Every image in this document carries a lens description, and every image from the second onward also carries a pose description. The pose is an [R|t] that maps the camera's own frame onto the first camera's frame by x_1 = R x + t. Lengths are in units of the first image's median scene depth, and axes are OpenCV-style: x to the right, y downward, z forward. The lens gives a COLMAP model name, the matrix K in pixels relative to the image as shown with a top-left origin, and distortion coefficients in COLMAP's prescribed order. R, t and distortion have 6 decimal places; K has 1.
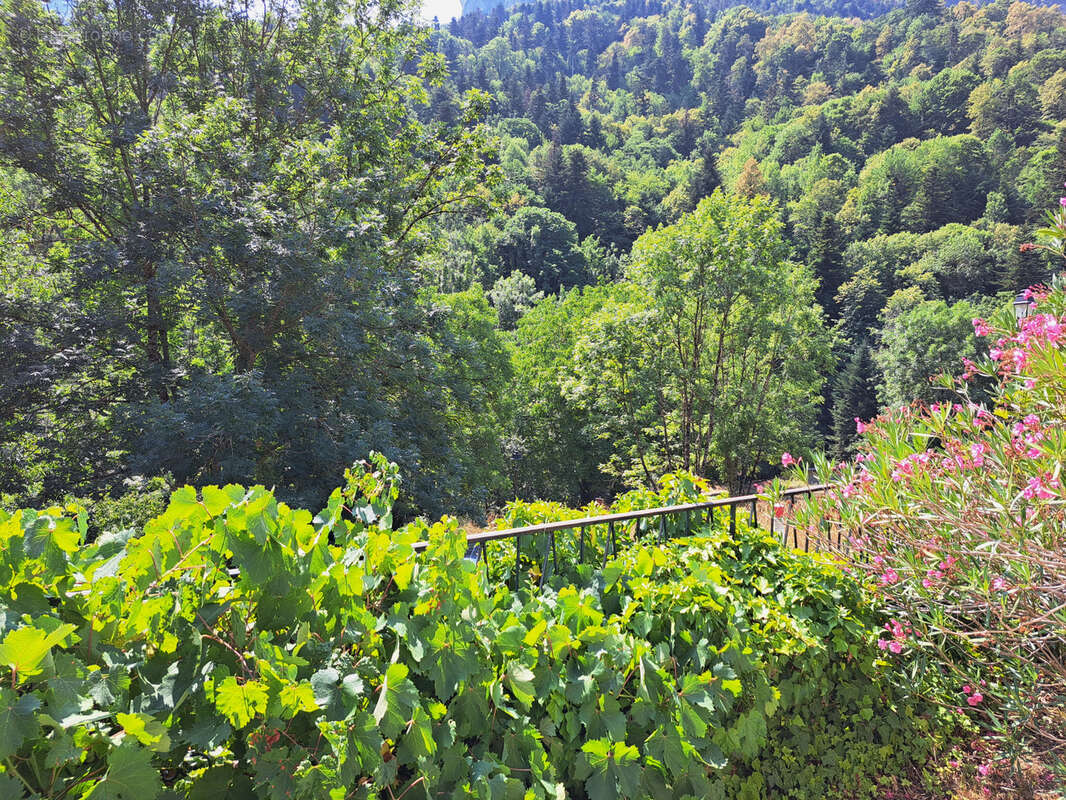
lens RADIAL K [[766.1, 0, 556.9], [0, 766.1, 378.8], [0, 0, 1]] dist [0.082695, -0.085568]
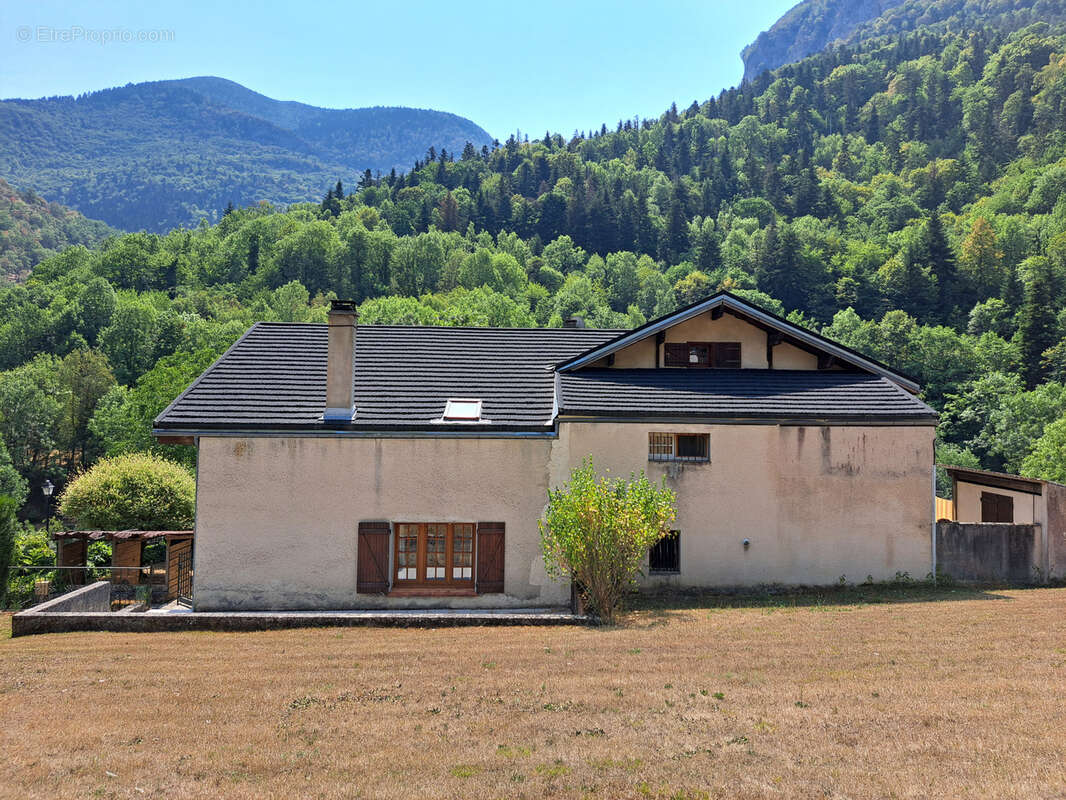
lens RADIAL K [[762.9, 0, 539.2], [0, 762.9, 390.2], [0, 0, 1]] dist [0.059164, -0.047016]
pose [[0.919382, -0.024815, -0.392583, 0.093597], [0.006155, 0.998794, -0.048719, -0.015255], [0.393318, 0.042375, 0.918425, -0.102991]]
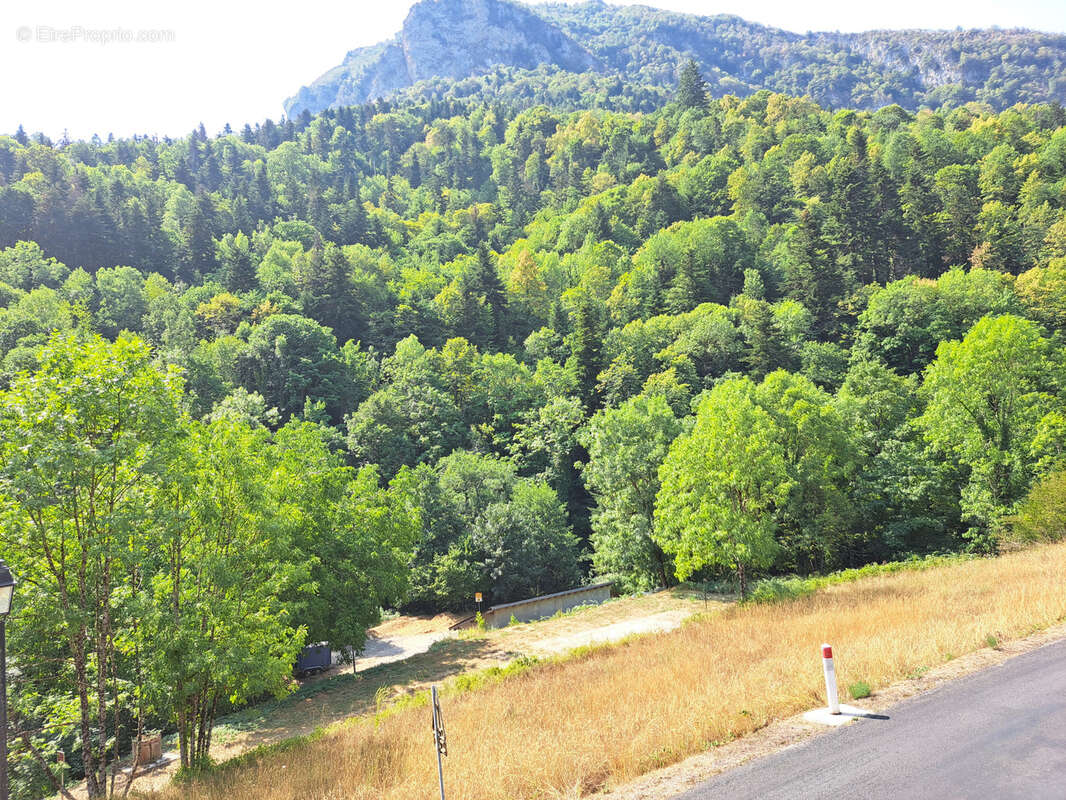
lens RADIAL K [[762.9, 0, 539.2], [0, 762.9, 390.2], [0, 0, 1]] dist [0.059164, -0.047016]
pose [[0.984431, -0.089972, 0.150999, 0.086010], [0.104179, 0.990572, -0.088965, -0.013527], [-0.141571, 0.103310, 0.984523, 0.040222]]
